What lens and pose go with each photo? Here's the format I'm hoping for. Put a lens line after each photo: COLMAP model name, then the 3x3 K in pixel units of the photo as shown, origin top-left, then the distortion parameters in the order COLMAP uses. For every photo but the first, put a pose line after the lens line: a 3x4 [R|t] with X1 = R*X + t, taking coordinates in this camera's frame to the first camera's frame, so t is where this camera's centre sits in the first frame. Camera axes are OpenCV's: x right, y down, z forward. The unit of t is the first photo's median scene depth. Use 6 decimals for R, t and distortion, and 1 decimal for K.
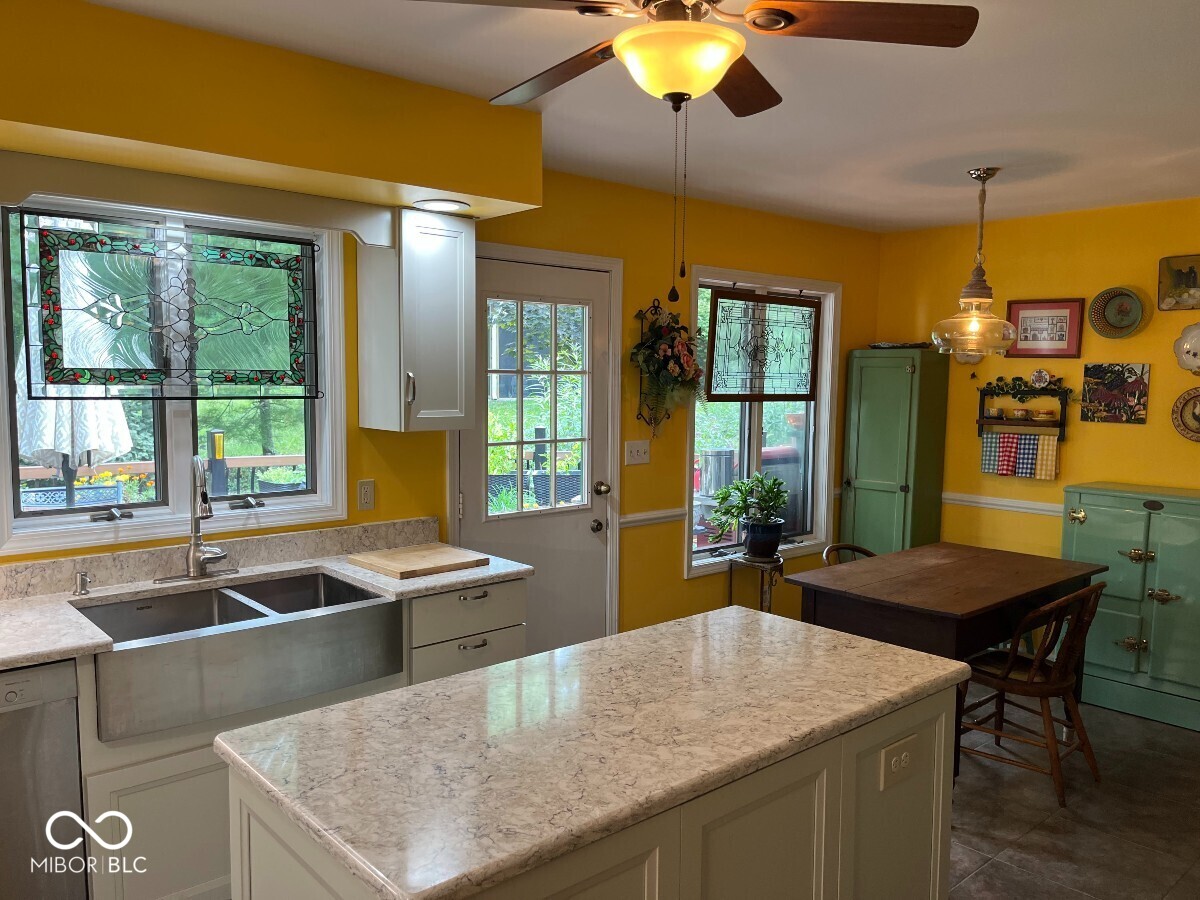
lens RADIAL K [[895.2, 0, 600.0], [0, 895.2, 450.0], [0, 0, 1]] dist [0.003895, 0.000352]
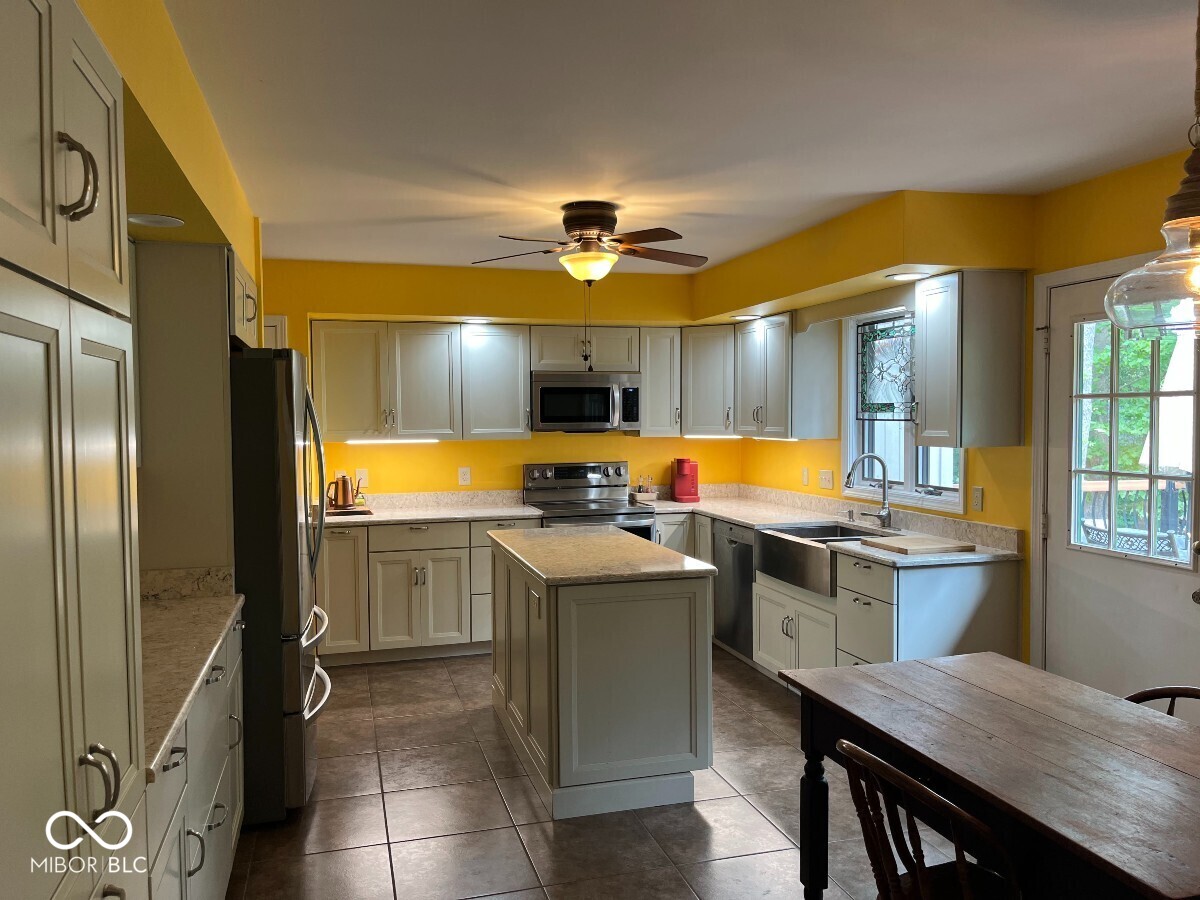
lens RADIAL K [[895.2, 0, 600.0], [0, 895.2, 450.0], [0, 0, 1]] dist [0.003895, 0.000352]
pose [[-0.438452, 0.029807, -0.898260, 1.211890], [-0.071266, 0.995150, 0.067808, -0.072282], [0.895925, 0.093746, -0.434201, 1.176679]]
